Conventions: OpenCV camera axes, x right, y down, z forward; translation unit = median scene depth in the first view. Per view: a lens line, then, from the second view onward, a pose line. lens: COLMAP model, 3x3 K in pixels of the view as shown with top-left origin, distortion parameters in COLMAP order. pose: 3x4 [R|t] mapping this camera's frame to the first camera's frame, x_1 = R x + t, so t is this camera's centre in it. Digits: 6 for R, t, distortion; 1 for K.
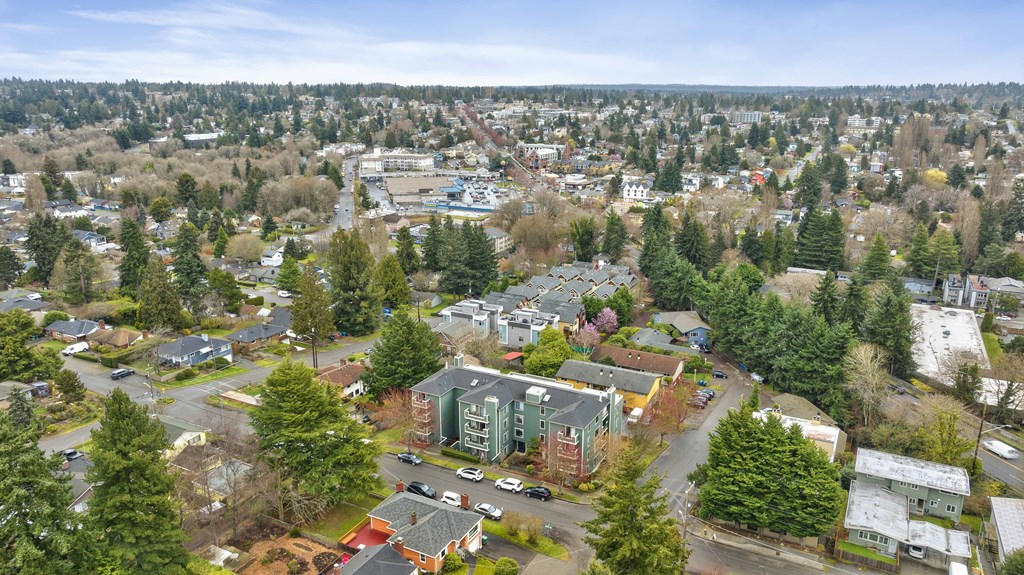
lens RADIAL K [[717.3, 0, 508.3], [0, 717.3, 287.7], [0, 0, 1]] dist [-0.019326, 0.003626]
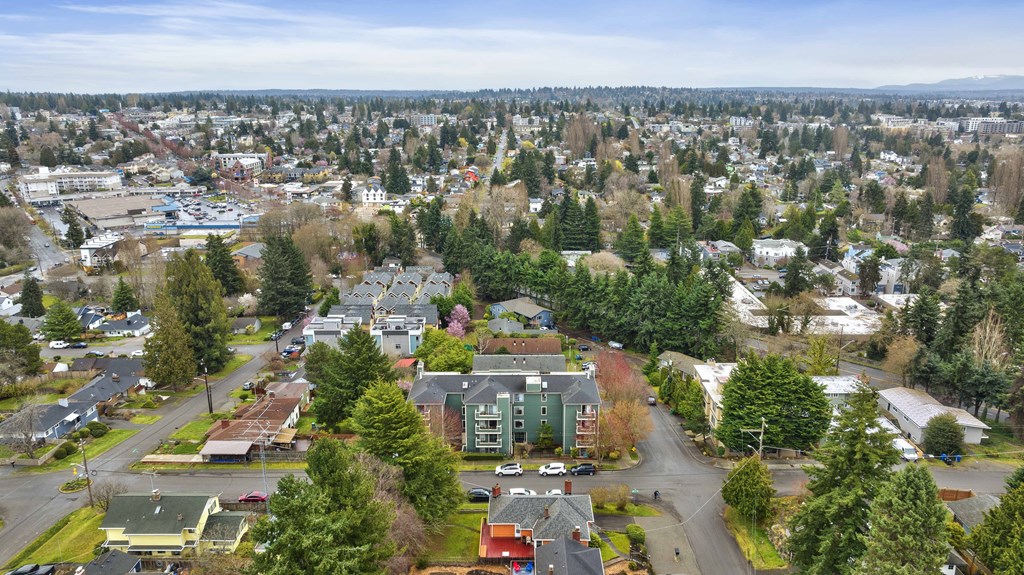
lens RADIAL K [[717.3, 0, 508.3], [0, 717.3, 287.7], [0, 0, 1]] dist [-0.019326, 0.003626]
pose [[0.890244, -0.125365, 0.437891, -0.102093], [0.128185, 0.991478, 0.023249, -0.004493], [-0.437074, 0.035433, 0.898727, 0.016555]]
